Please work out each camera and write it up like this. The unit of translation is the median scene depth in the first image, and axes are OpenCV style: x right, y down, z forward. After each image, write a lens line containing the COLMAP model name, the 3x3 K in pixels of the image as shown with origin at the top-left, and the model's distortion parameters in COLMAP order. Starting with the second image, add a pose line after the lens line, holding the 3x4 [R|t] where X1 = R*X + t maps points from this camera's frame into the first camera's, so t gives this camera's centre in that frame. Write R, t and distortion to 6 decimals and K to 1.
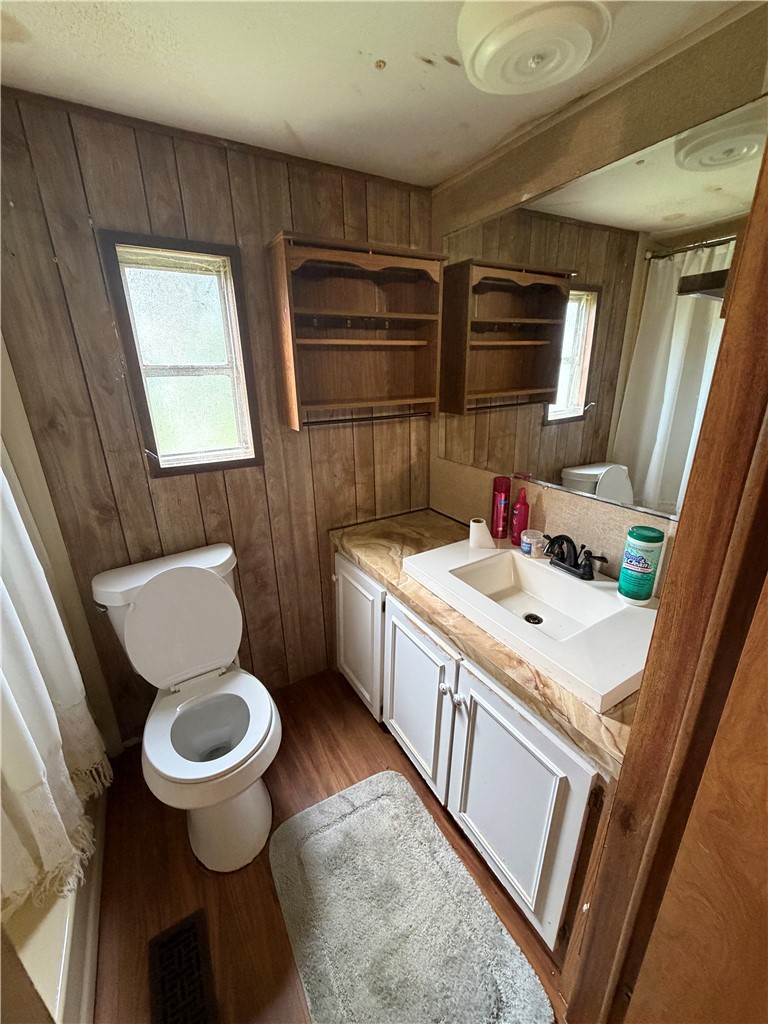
lens RADIAL K [[408.7, 0, 384.0], [0, 408.7, 512.0], [0, 0, 1]] dist [-0.000589, 0.000328]
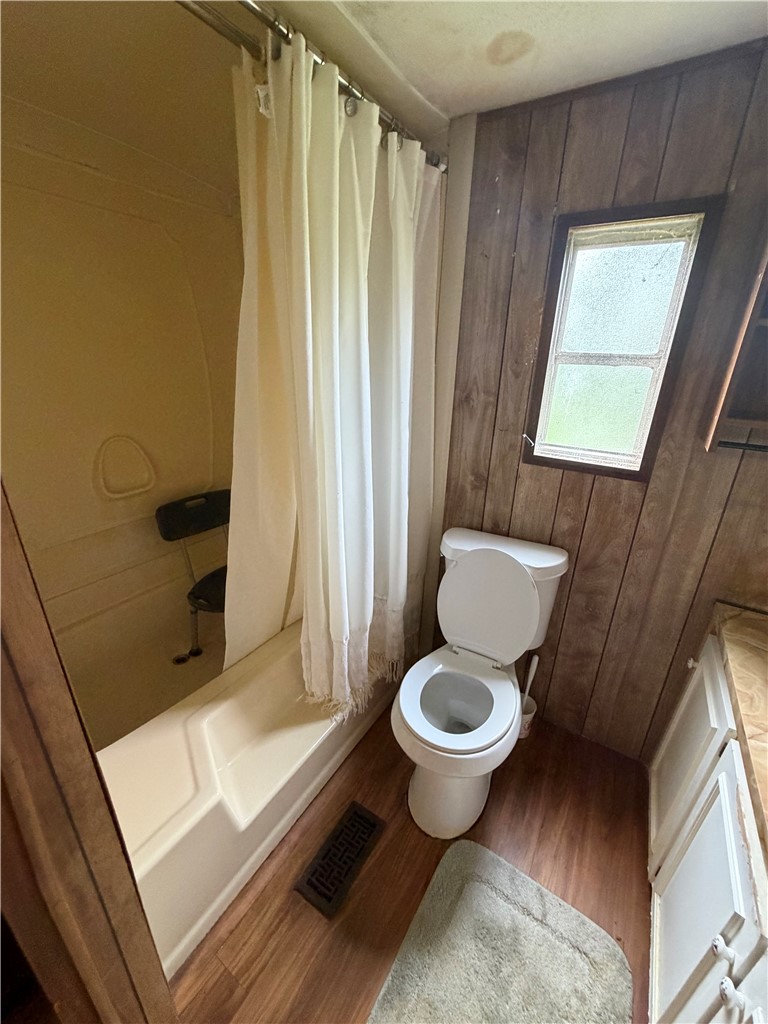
lens RADIAL K [[408.7, 0, 384.0], [0, 408.7, 512.0], [0, 0, 1]] dist [-0.000589, 0.000328]
pose [[0.454024, 0.349088, -0.819756, 0.154878], [-0.326985, 0.921137, 0.211159, -0.068565], [0.828821, 0.172176, 0.532364, 0.179307]]
